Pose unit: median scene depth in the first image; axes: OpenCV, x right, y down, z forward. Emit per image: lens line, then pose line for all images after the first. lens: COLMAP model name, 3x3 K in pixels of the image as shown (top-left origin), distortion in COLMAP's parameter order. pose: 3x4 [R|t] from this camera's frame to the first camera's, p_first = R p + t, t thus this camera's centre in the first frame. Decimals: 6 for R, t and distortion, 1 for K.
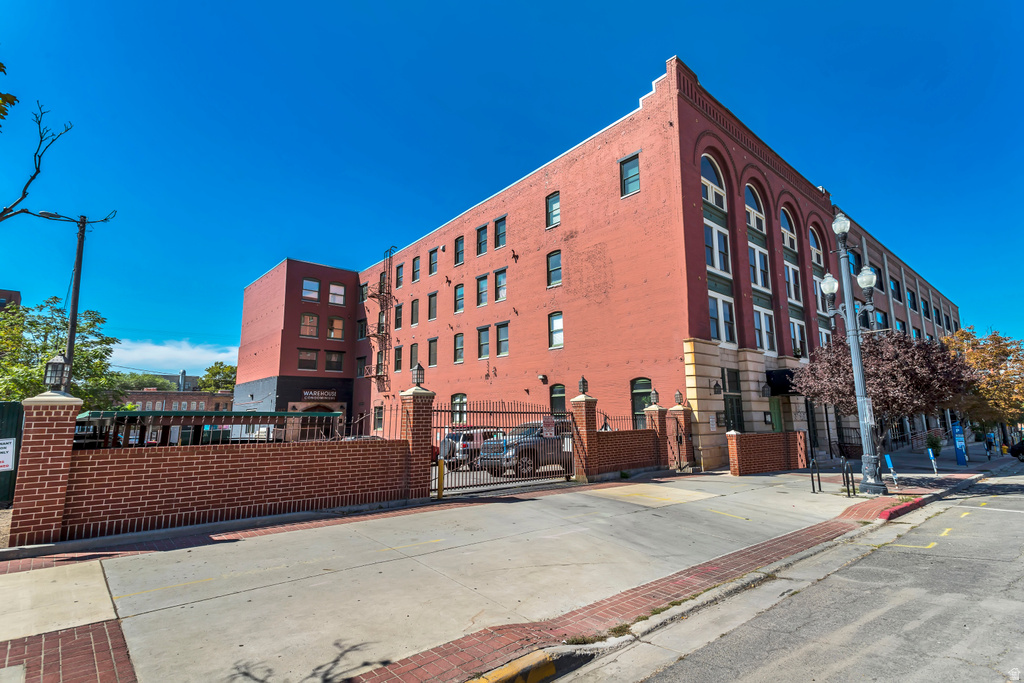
lens RADIAL K [[554.9, 0, 514.1], [0, 554.9, 339.3], [0, 0, 1]] dist [0.012469, -0.001626]
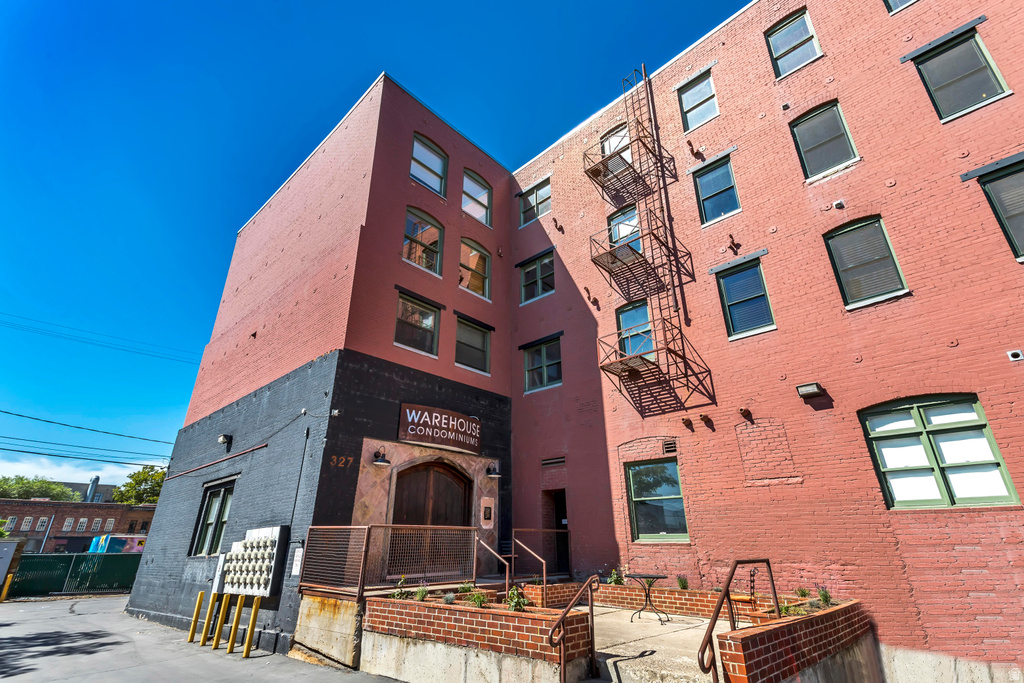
lens RADIAL K [[517.1, 0, 507.5], [0, 517.1, 315.7], [0, 0, 1]] dist [0.060913, 0.000030]
pose [[0.996431, 0.043524, 0.072328, -0.339020], [-0.022322, 0.962186, -0.271479, 0.120437], [-0.081409, 0.268895, 0.959723, 0.675750]]
